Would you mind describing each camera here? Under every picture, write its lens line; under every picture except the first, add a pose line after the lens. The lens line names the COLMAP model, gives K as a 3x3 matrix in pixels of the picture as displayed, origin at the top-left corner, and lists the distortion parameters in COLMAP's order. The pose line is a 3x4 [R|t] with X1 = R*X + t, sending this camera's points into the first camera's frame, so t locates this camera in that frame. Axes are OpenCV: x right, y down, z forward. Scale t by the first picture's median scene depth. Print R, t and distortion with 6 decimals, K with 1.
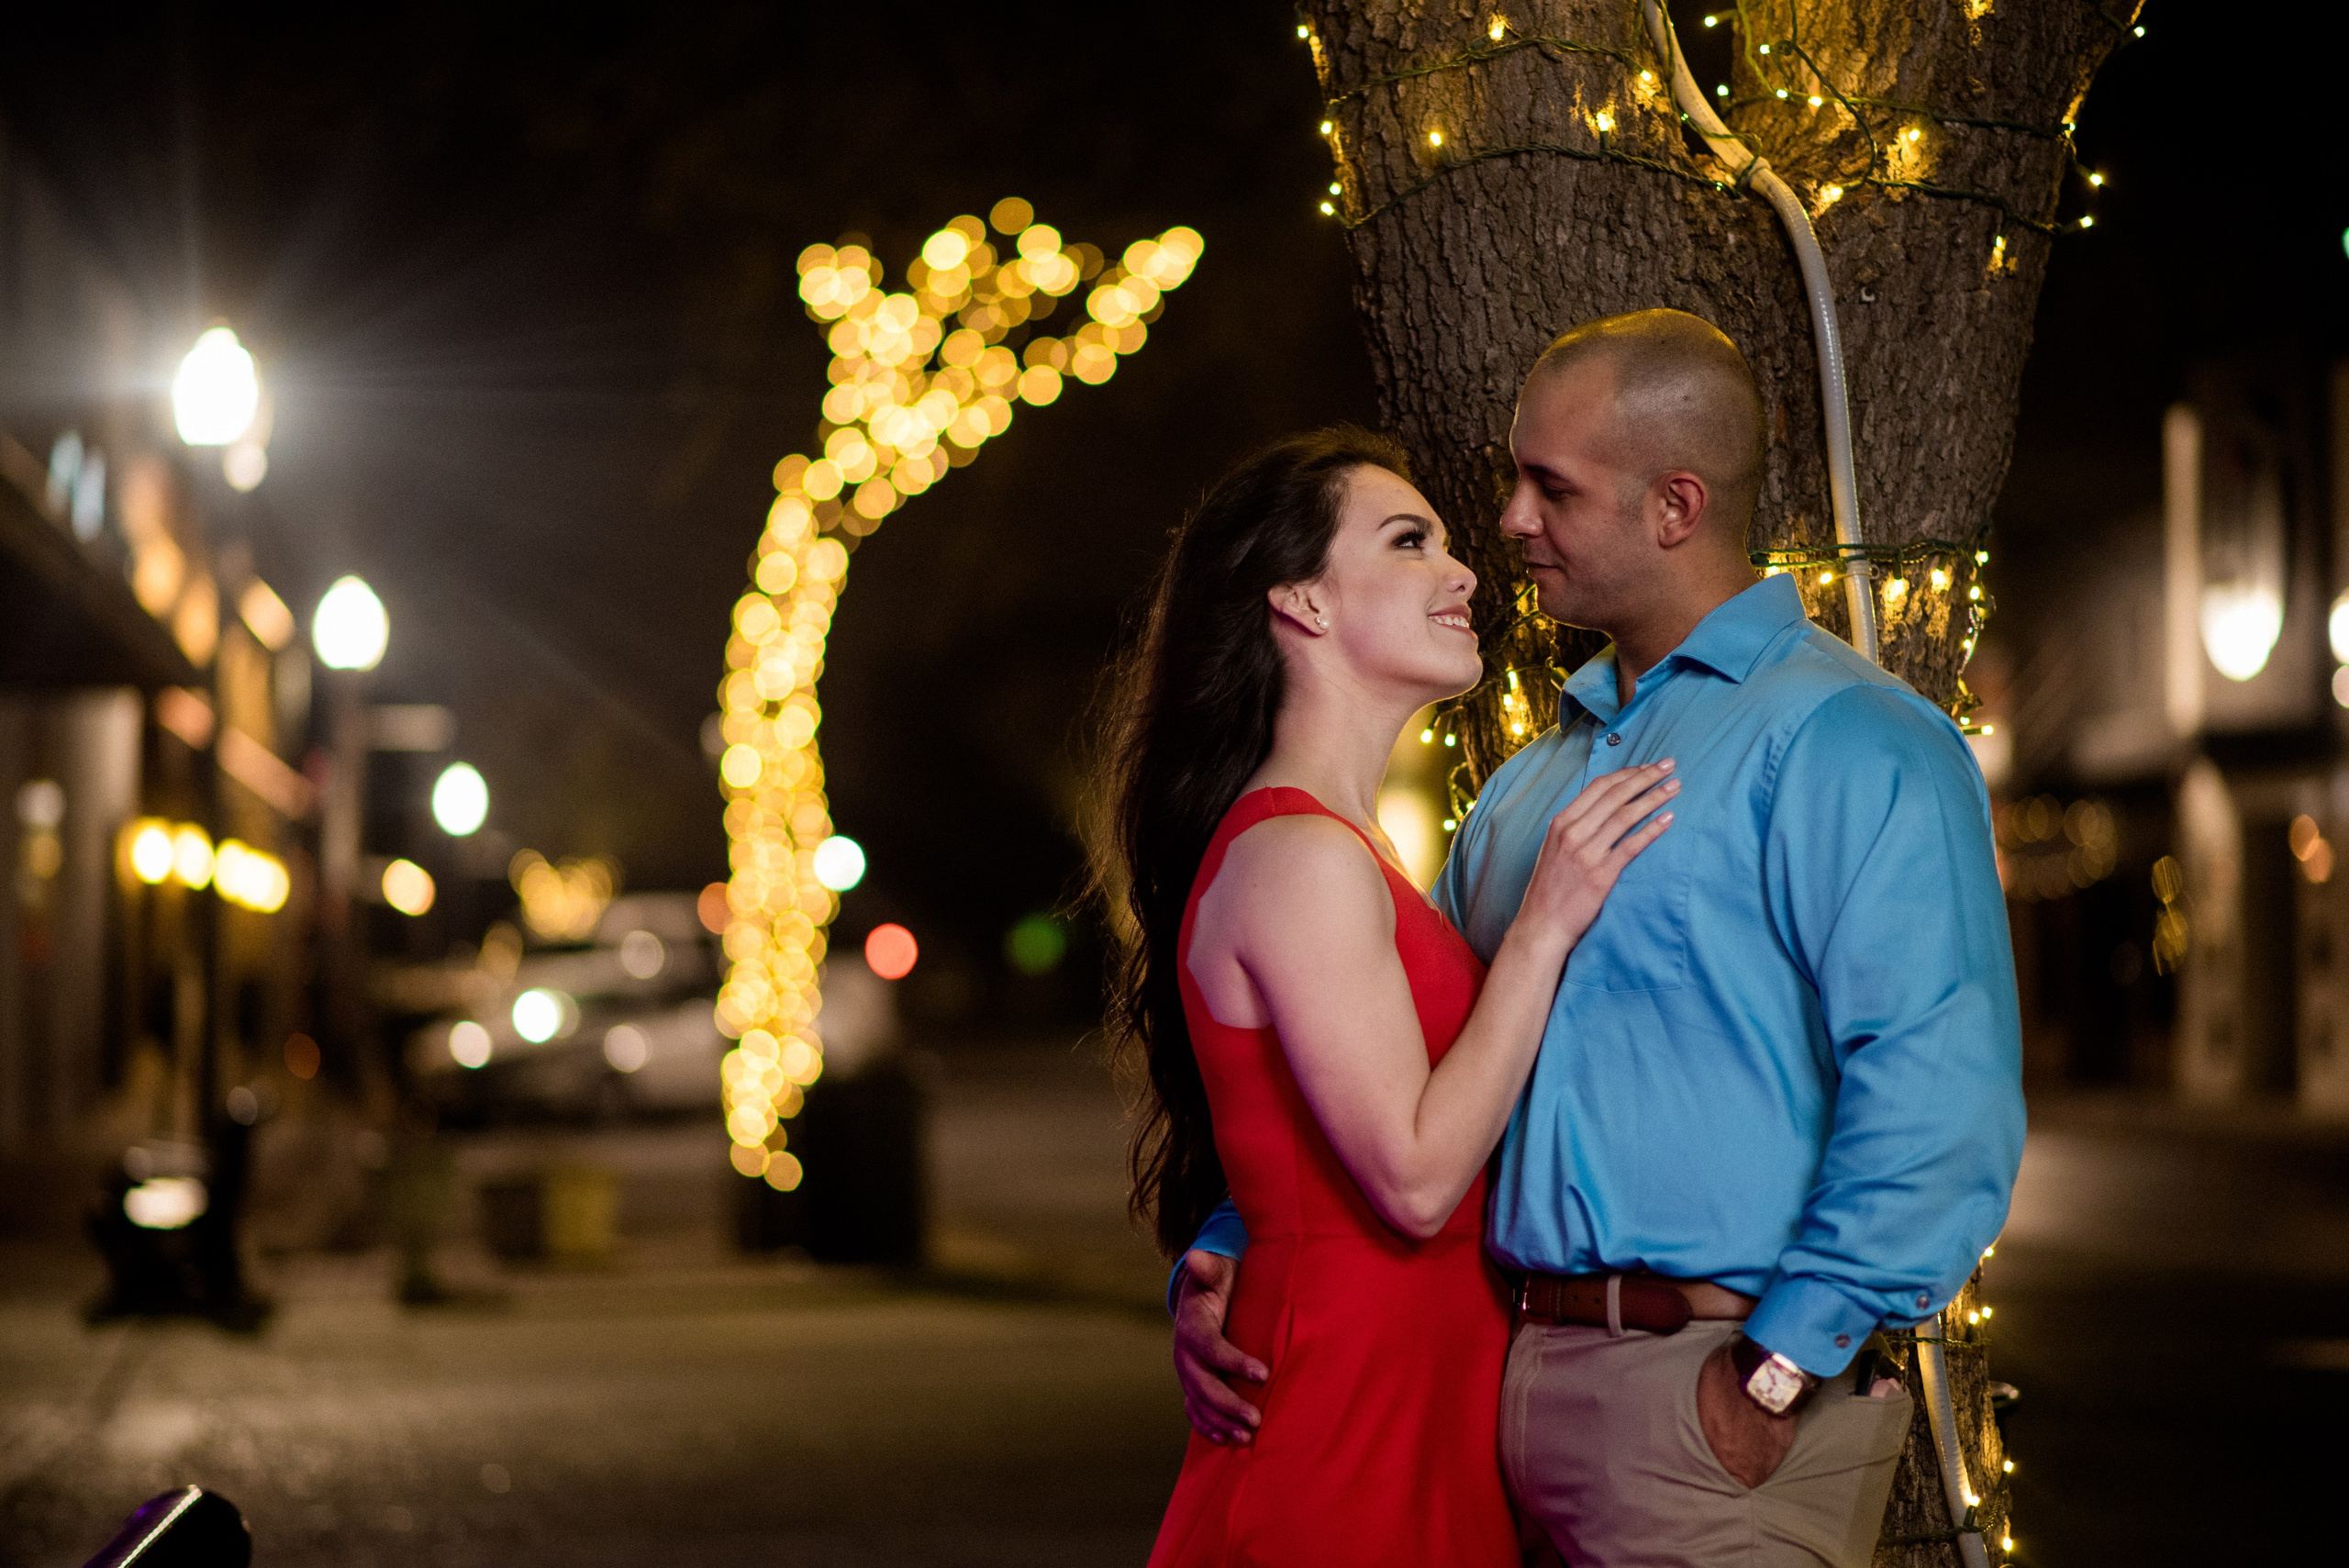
lens RADIAL K [[5512.8, 0, 1183.5], [0, 5512.8, 784.5], [0, 0, 1]] dist [-0.059939, 0.000000]
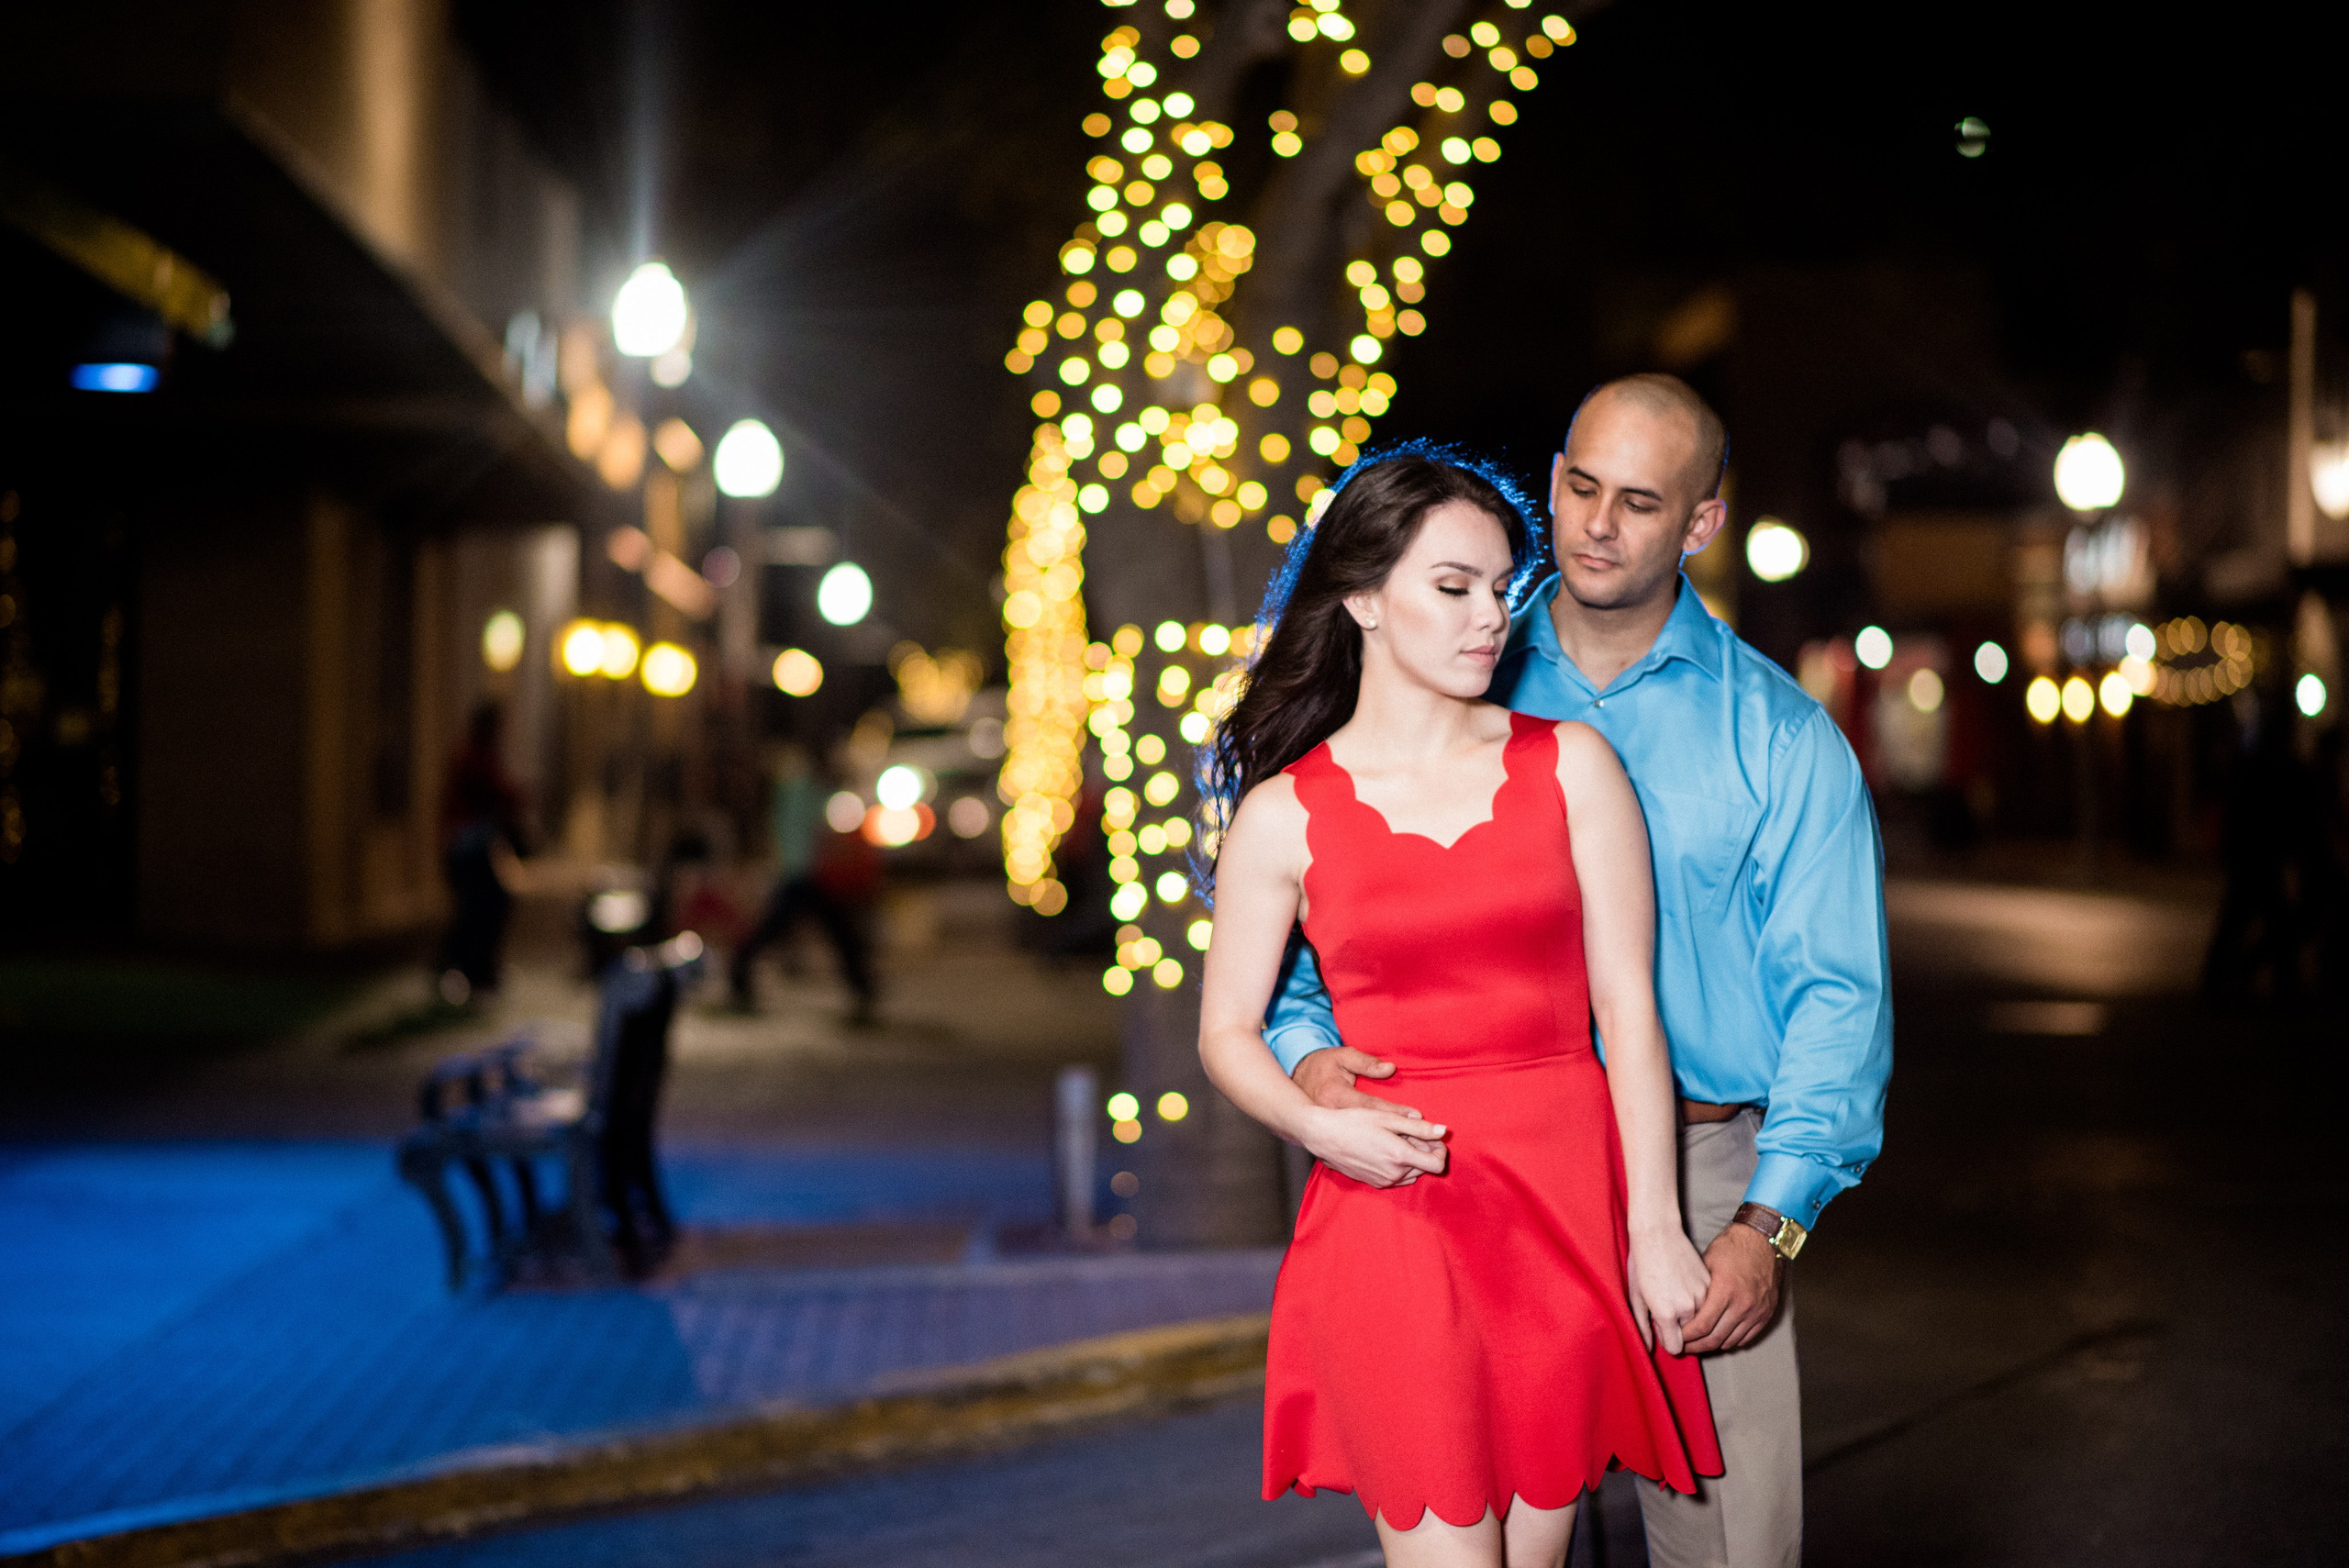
lens RADIAL K [[5512.8, 0, 1170.2], [0, 5512.8, 782.1], [0, 0, 1]] dist [-0.059939, 0.000000]
pose [[0.997176, 0.013046, -0.073956, 0.202474], [-0.010162, 0.999178, 0.039240, -0.047691], [0.074407, -0.038378, 0.996489, -1.295397]]
